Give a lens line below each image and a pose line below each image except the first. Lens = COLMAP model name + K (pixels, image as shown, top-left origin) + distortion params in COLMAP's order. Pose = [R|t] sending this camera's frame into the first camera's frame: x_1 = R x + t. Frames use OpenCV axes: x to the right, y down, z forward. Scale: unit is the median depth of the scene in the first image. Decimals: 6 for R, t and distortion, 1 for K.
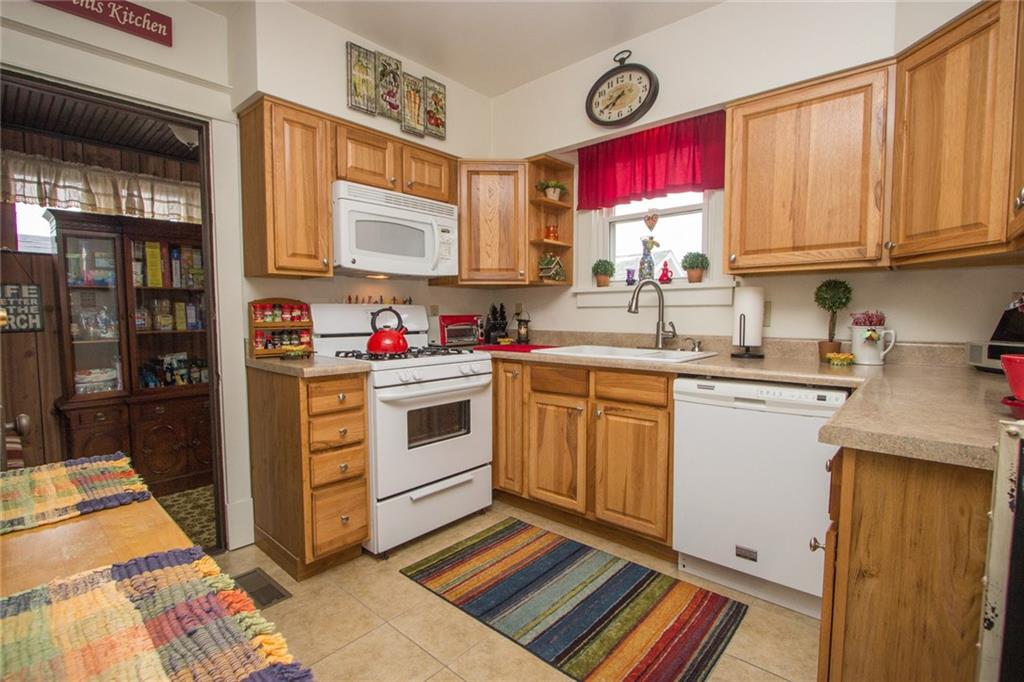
lens RADIAL K [[471.5, 0, 508.4], [0, 471.5, 343.7], [0, 0, 1]] dist [-0.010090, 0.001390]
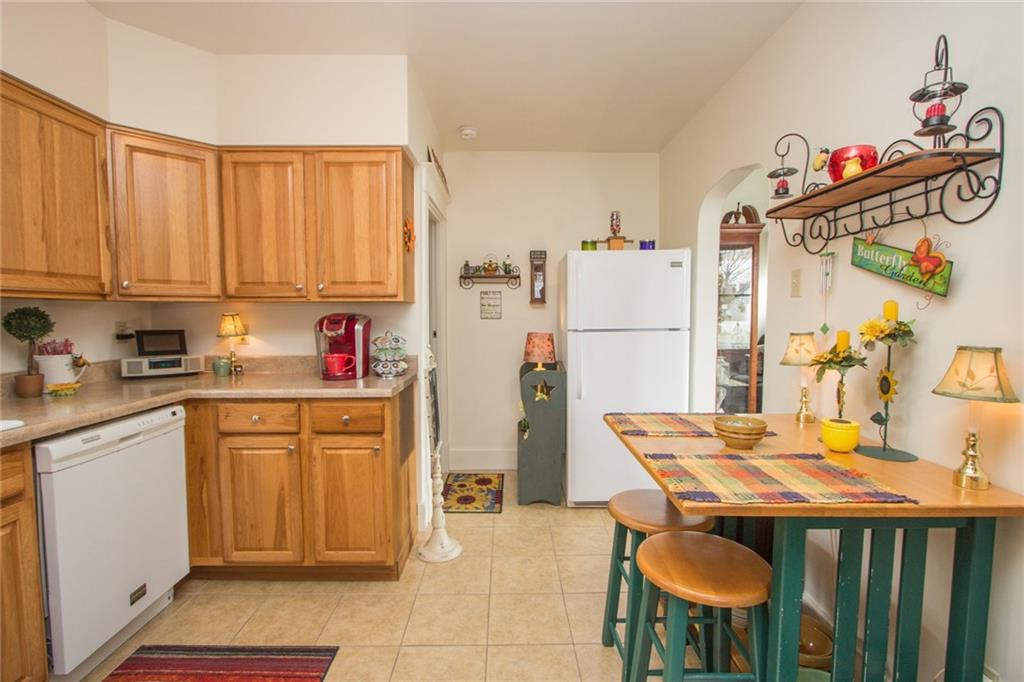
lens RADIAL K [[471.5, 0, 513.8], [0, 471.5, 342.1], [0, 0, 1]] dist [-0.010090, 0.001390]
pose [[-0.679409, -0.043253, 0.732484, -1.517751], [0.049699, 0.993256, 0.104749, -0.281918], [-0.732075, 0.107571, -0.672677, 2.222255]]
